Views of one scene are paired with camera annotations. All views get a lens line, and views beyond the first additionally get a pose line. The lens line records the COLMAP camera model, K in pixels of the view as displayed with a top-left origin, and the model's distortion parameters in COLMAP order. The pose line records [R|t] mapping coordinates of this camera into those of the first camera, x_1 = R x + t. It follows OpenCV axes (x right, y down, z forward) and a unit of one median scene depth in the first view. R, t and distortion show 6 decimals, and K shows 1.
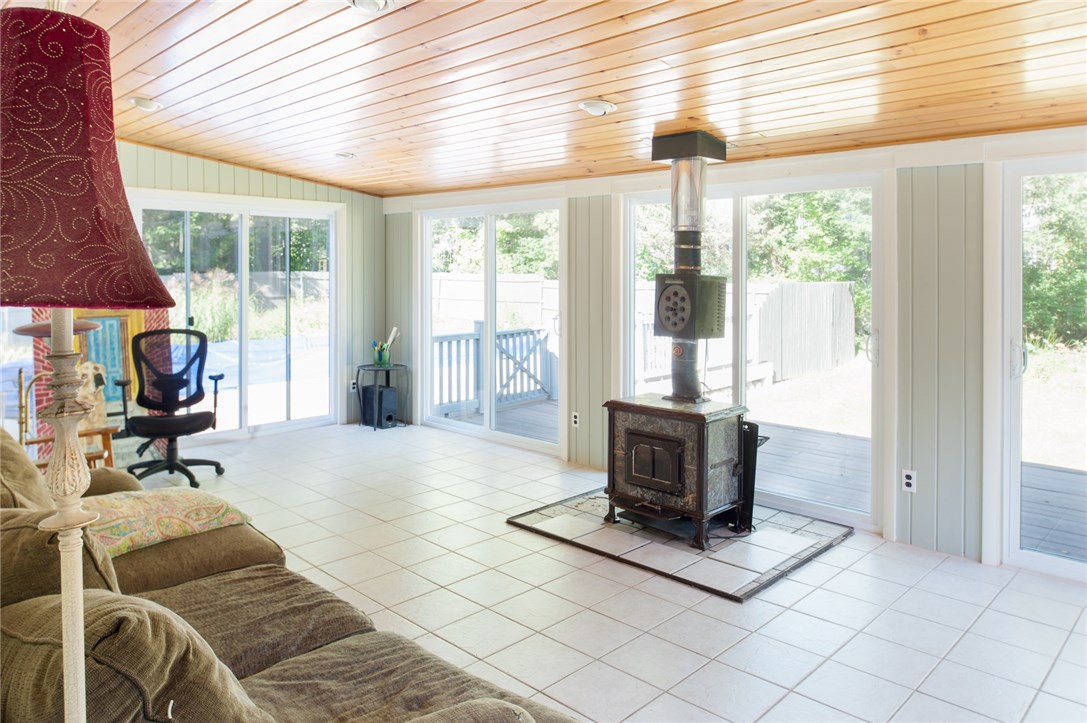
lens RADIAL K [[753.1, 0, 546.2], [0, 753.1, 361.2], [0, 0, 1]] dist [-0.007593, -0.003022]
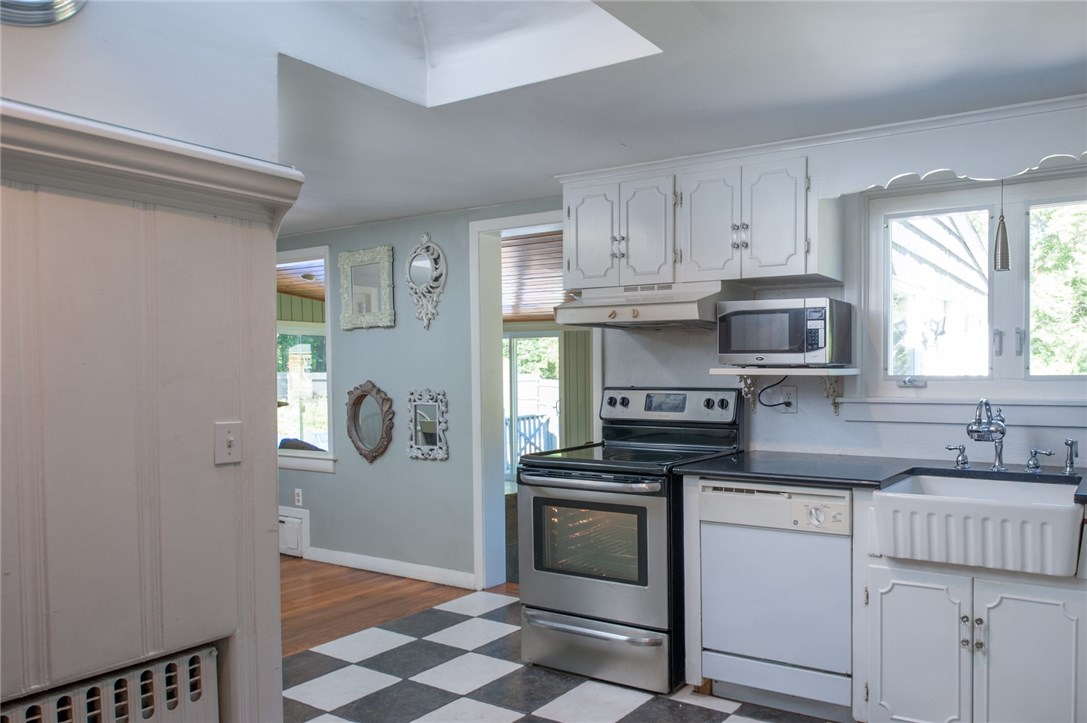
lens RADIAL K [[753.1, 0, 544.8], [0, 753.1, 369.3], [0, 0, 1]] dist [-0.007593, -0.003022]
pose [[0.999963, 0.001242, 0.008518, -0.016957], [-0.000208, 0.992737, -0.120307, 0.041286], [-0.008606, 0.120301, 0.992700, -0.384714]]
